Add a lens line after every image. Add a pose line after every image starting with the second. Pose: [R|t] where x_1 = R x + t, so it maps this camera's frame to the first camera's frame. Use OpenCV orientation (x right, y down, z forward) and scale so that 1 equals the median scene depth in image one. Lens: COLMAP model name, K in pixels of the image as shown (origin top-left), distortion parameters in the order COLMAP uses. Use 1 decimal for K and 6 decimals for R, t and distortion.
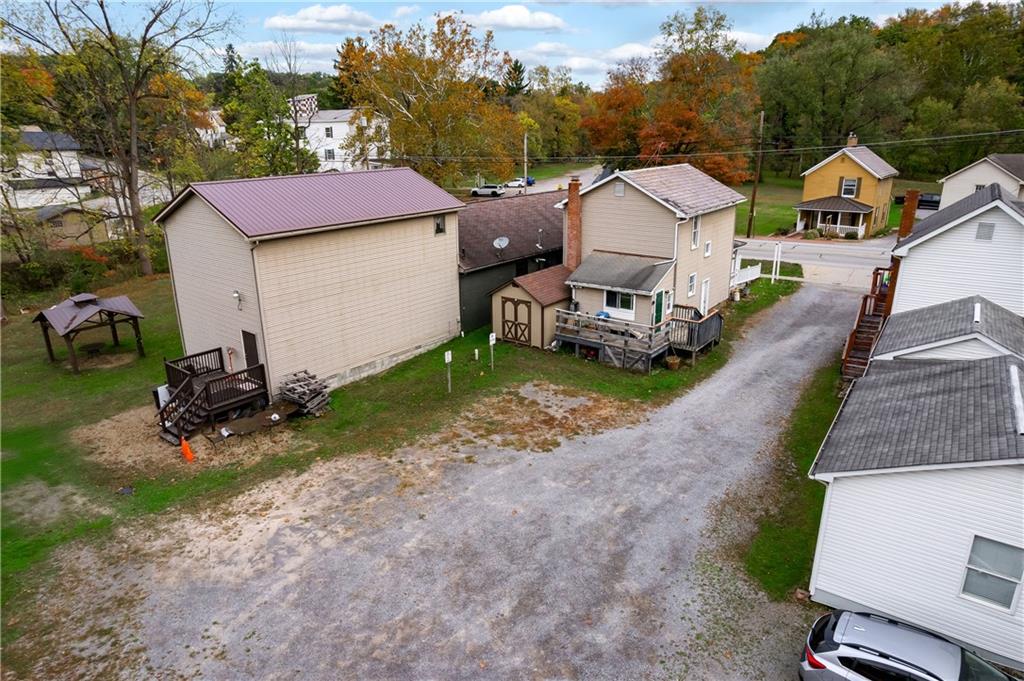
lens RADIAL K [[666.1, 0, 512.0], [0, 666.1, 340.5], [0, 0, 1]] dist [-0.077103, 0.073420]
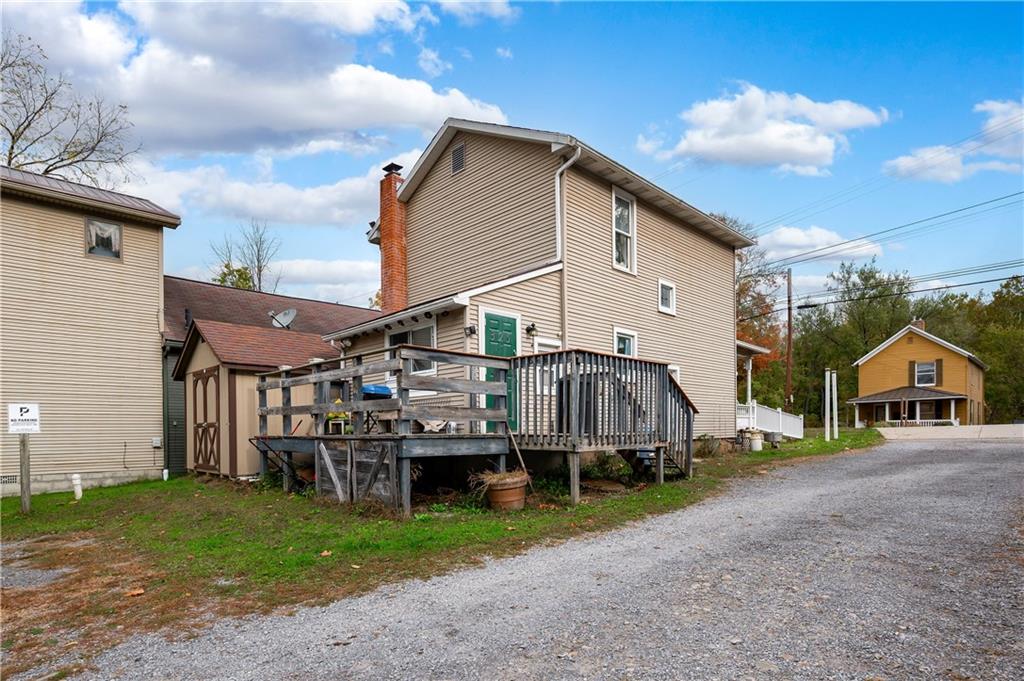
lens RADIAL K [[553.2, 0, 518.0], [0, 553.2, 432.1], [0, 0, 1]] dist [0.000081, -0.000420]
pose [[0.991113, 0.003082, -0.132988, 0.253112], [-0.043215, 0.952965, -0.299984, 0.076264], [0.125809, 0.303065, 0.944629, 0.671203]]
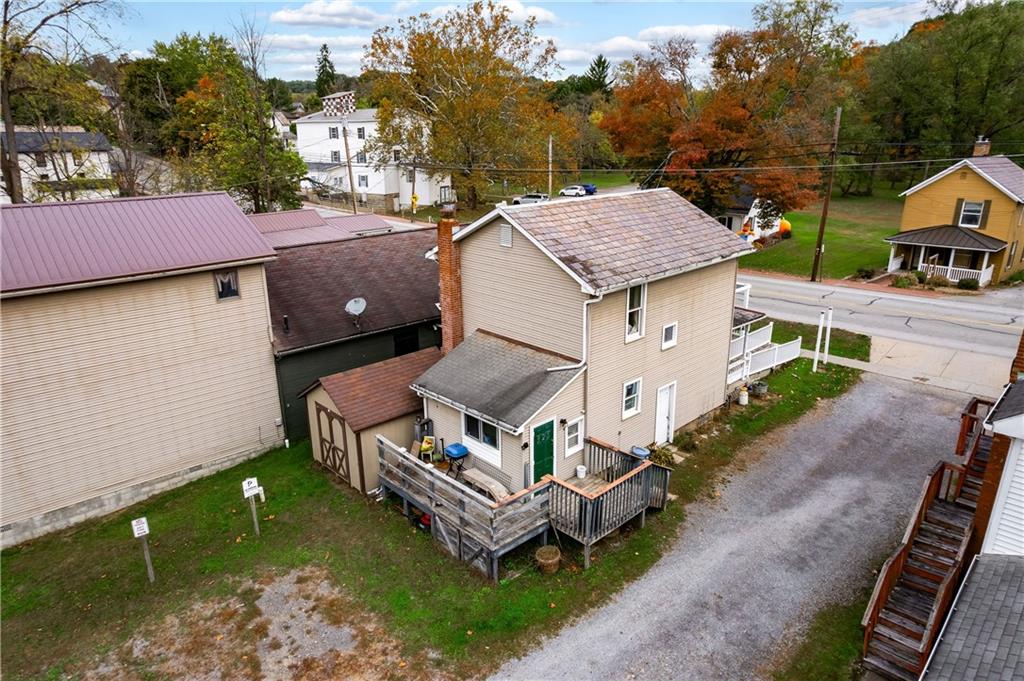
lens RADIAL K [[666.1, 0, 512.0], [0, 666.1, 340.5], [0, 0, 1]] dist [-0.077103, 0.073420]
pose [[0.986238, 0.052502, -0.156775, 0.259467], [-0.052547, 0.998611, 0.003865, -0.133857], [0.156760, 0.004427, 0.987627, 0.404544]]
